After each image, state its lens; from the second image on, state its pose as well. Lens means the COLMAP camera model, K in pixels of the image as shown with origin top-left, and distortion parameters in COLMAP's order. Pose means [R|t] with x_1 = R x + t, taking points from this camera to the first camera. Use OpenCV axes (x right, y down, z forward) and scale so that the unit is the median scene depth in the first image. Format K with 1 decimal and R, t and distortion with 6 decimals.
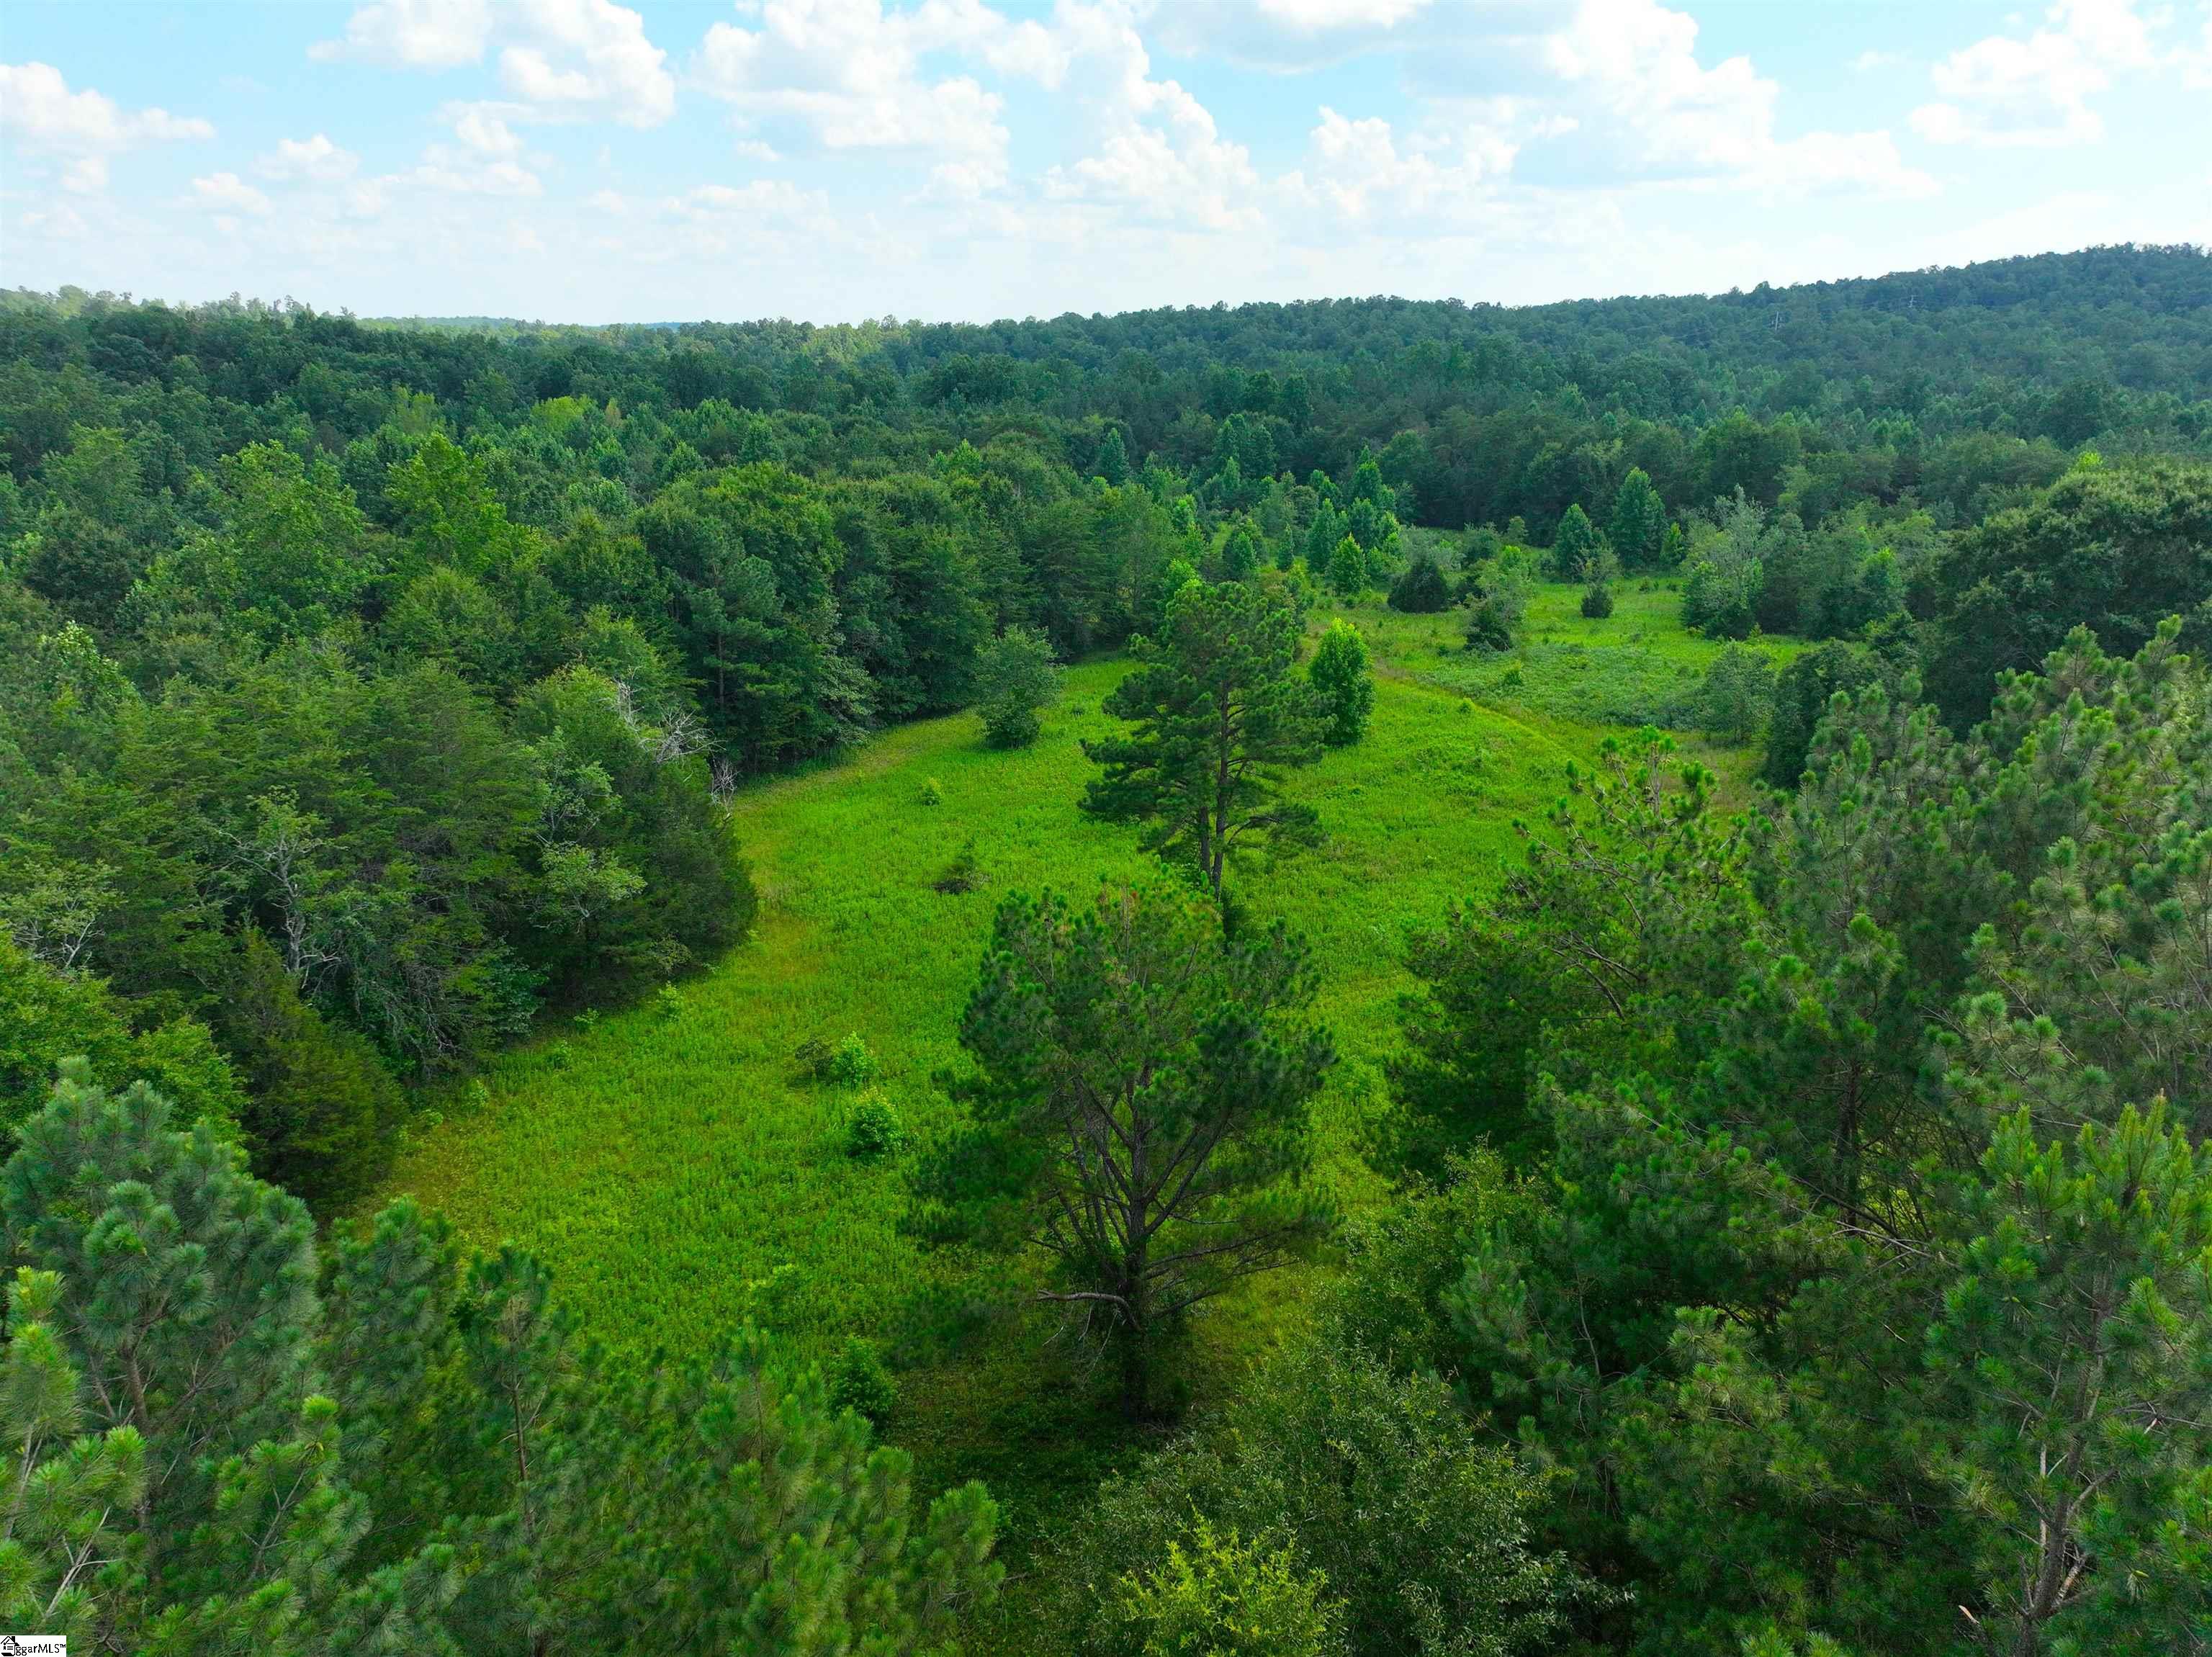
lens RADIAL K [[1584.9, 0, 1101.5], [0, 1584.9, 837.7], [0, 0, 1]] dist [0.004951, 0.010365]
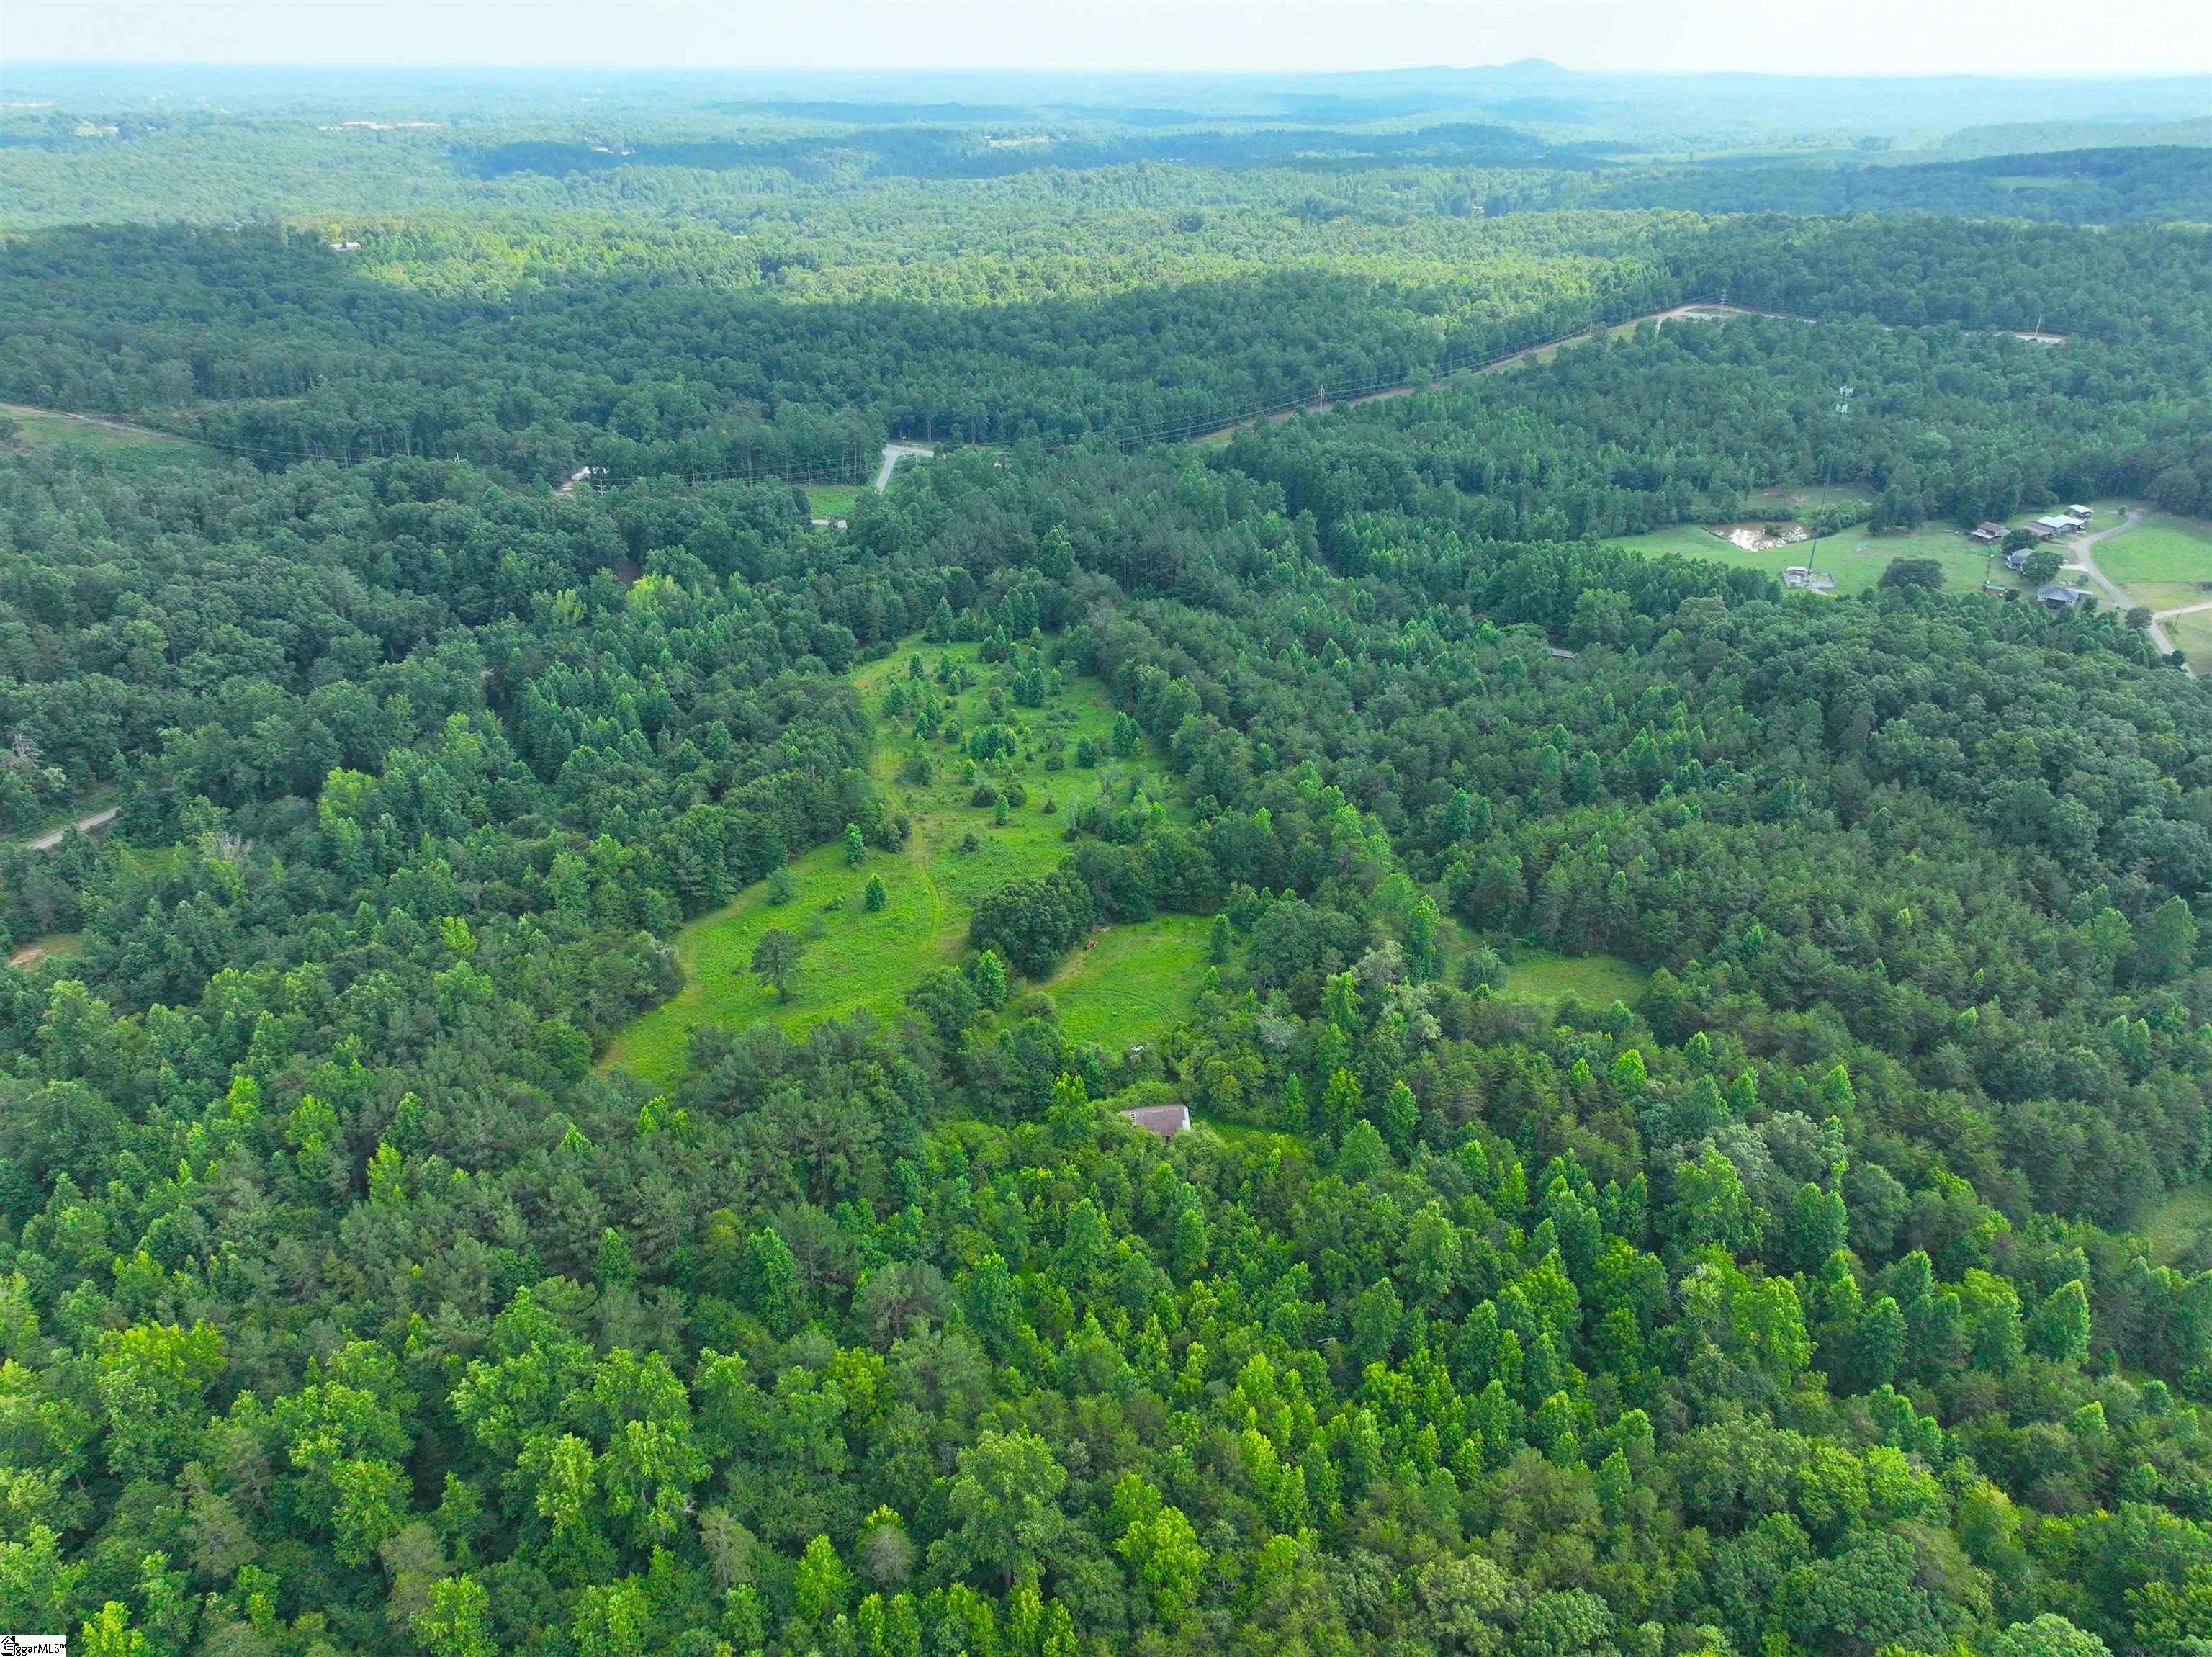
lens RADIAL K [[1584.9, 0, 1109.1], [0, 1584.9, 840.7], [0, 0, 1]] dist [0.004951, 0.010365]
pose [[0.998784, 0.021010, -0.044607, 0.801122], [-0.013943, 0.988097, 0.153197, -0.720301], [0.047295, -0.152388, 0.987188, -2.246300]]
